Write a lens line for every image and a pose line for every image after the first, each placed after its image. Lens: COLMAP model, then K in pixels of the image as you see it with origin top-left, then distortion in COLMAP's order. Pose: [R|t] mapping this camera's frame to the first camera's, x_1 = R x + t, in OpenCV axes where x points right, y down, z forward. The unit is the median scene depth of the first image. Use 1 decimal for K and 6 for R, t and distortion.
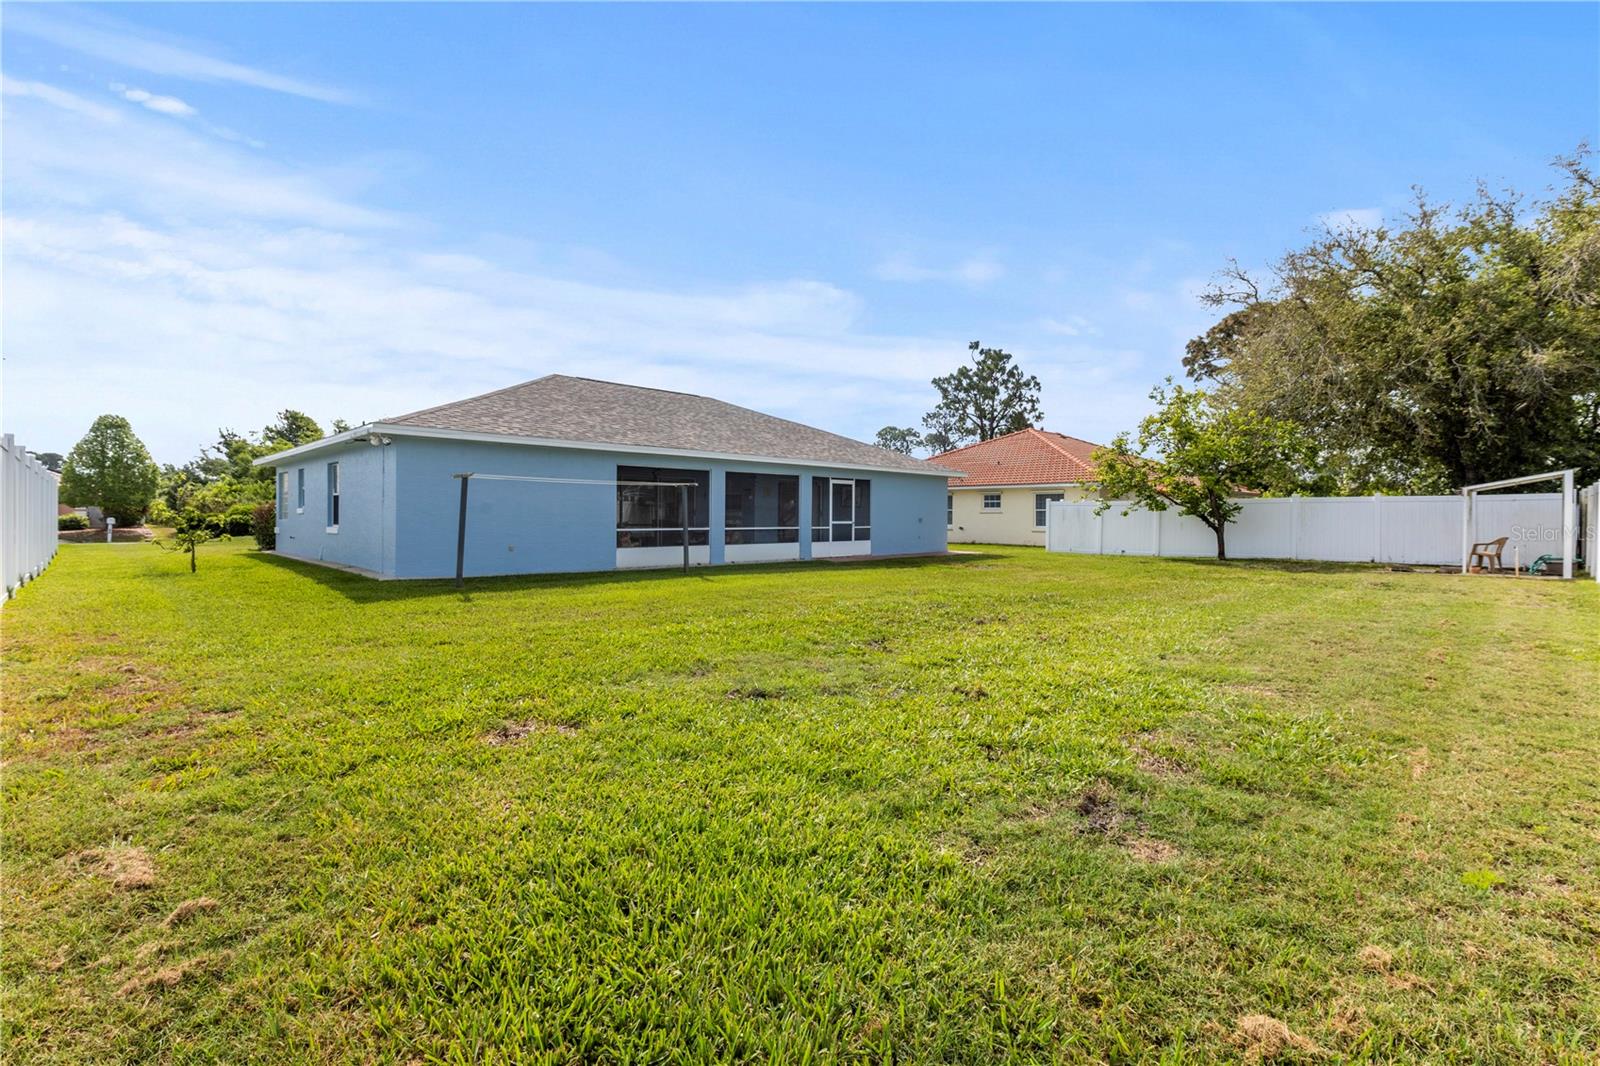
lens RADIAL K [[720.0, 0, 792.5], [0, 720.0, 527.5], [0, 0, 1]] dist [0.000581, 0.000280]
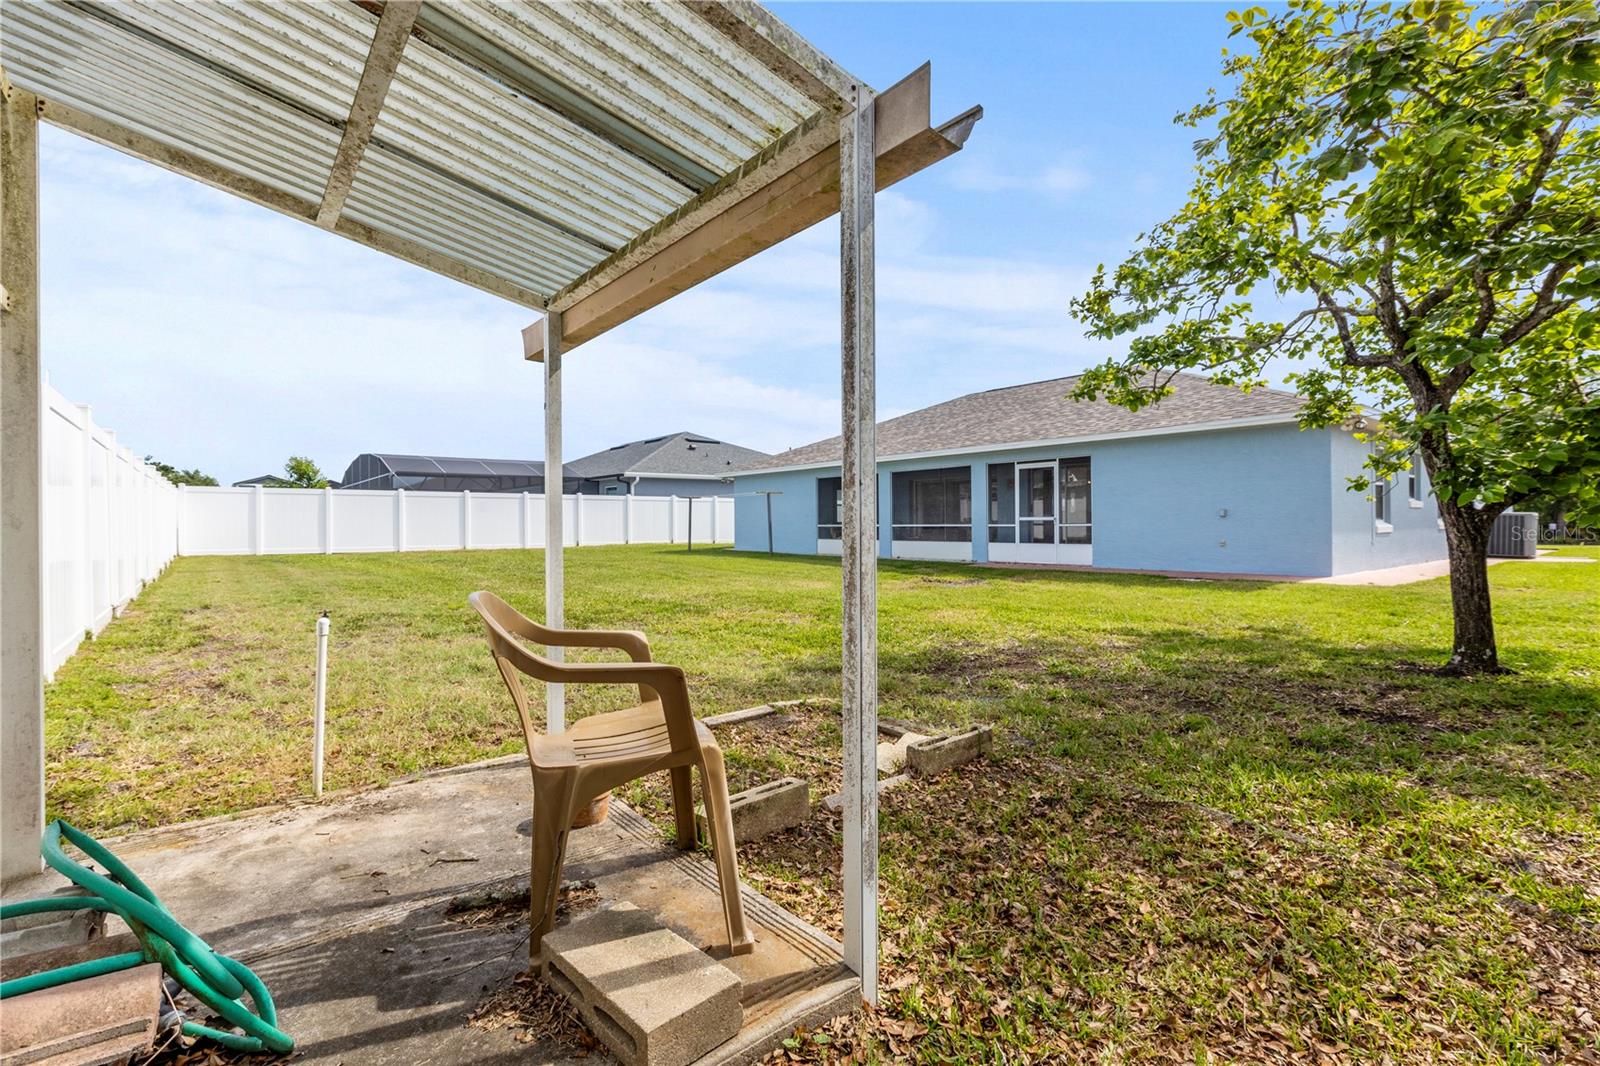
lens RADIAL K [[720.0, 0, 792.5], [0, 720.0, 527.5], [0, 0, 1]] dist [0.000581, 0.000280]
pose [[-0.068483, 0.001649, -0.997651, 0.860527], [-0.012218, 0.999922, 0.002491, 0.003636], [0.997577, 0.012360, -0.068458, 0.820799]]
